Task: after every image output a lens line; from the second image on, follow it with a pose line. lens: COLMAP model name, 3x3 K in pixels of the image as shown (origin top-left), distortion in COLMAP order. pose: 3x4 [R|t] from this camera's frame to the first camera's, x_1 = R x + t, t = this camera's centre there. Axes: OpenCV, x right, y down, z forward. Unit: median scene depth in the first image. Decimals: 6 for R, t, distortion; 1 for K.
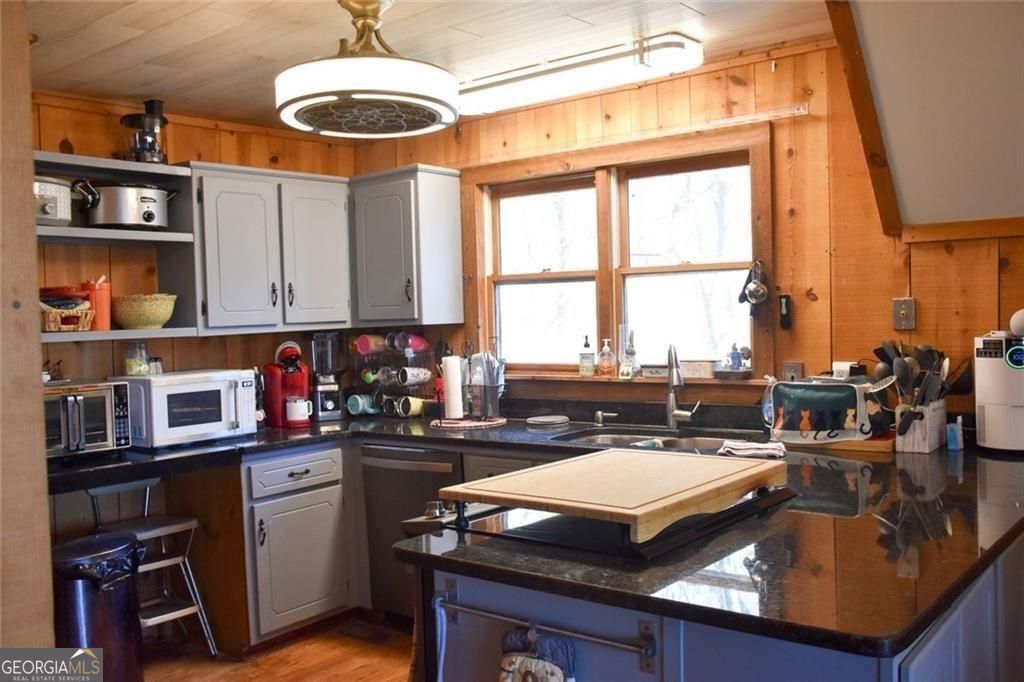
lens RADIAL K [[952.4, 0, 516.3], [0, 952.4, 337.6], [0, 0, 1]] dist [-0.036913, 0.000000]
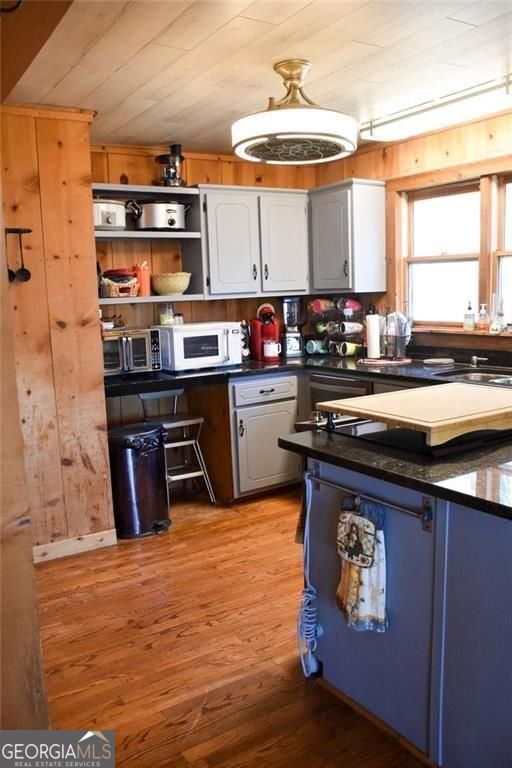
lens RADIAL K [[674.0, 0, 257.9], [0, 674.0, 386.6], [0, 0, 1]] dist [-0.091635, 0.097192]
pose [[0.949979, 0.043839, -0.309222, 0.092294], [-0.004142, 0.991781, 0.127883, -0.002094], [0.312286, -0.120205, 0.942352, -0.019302]]
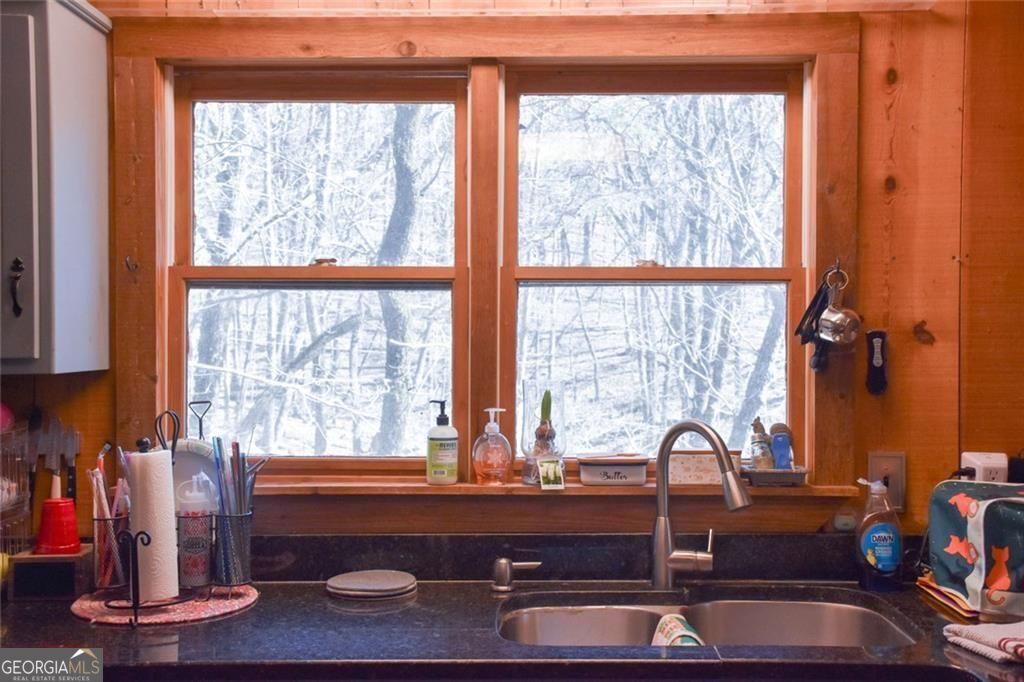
lens RADIAL K [[1212.9, 0, 507.6], [0, 1212.9, 342.7], [0, 0, 1]] dist [0.104205, 0.000000]
pose [[0.796600, 0.025432, 0.603971, -0.294595], [-0.007914, 0.999468, -0.031647, -0.013068], [-0.604455, 0.020430, 0.796378, 0.515681]]
